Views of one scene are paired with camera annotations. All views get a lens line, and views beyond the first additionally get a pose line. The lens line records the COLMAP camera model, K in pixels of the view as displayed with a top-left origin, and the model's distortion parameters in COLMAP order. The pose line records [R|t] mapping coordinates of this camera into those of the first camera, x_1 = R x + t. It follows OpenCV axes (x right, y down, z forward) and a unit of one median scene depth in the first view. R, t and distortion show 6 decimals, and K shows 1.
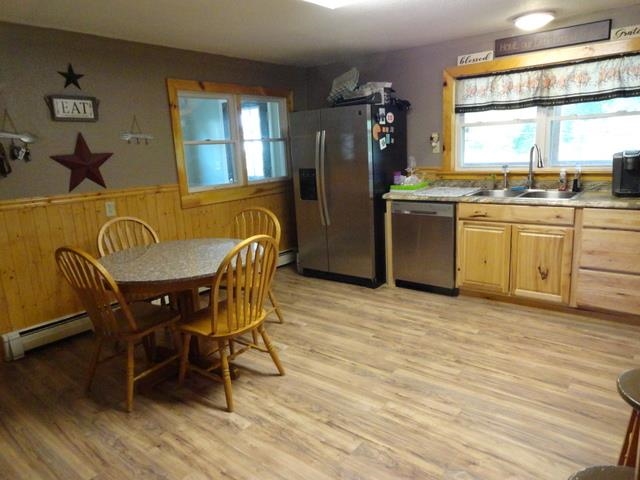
lens RADIAL K [[442.8, 0, 320.0], [0, 442.8, 240.0], [0, 0, 1]] dist [-0.005680, -0.001375]
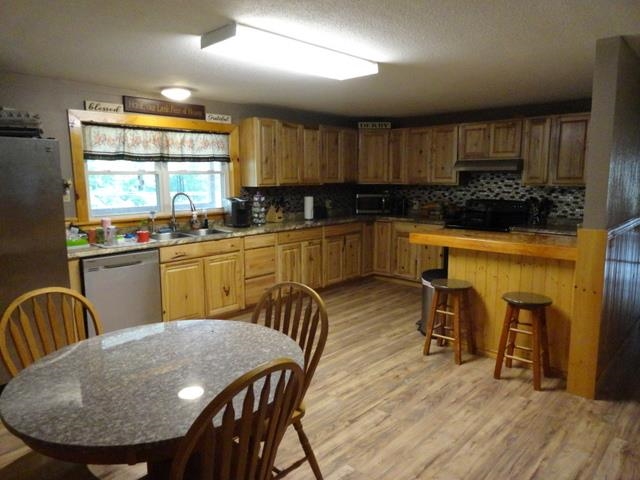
lens RADIAL K [[442.8, 0, 320.0], [0, 442.8, 240.0], [0, 0, 1]] dist [-0.005680, -0.001375]
pose [[0.066768, -0.091158, 0.993596, -0.689132], [0.211650, 0.974450, 0.075179, -0.100664], [-0.975062, 0.205275, 0.084356, 0.549952]]
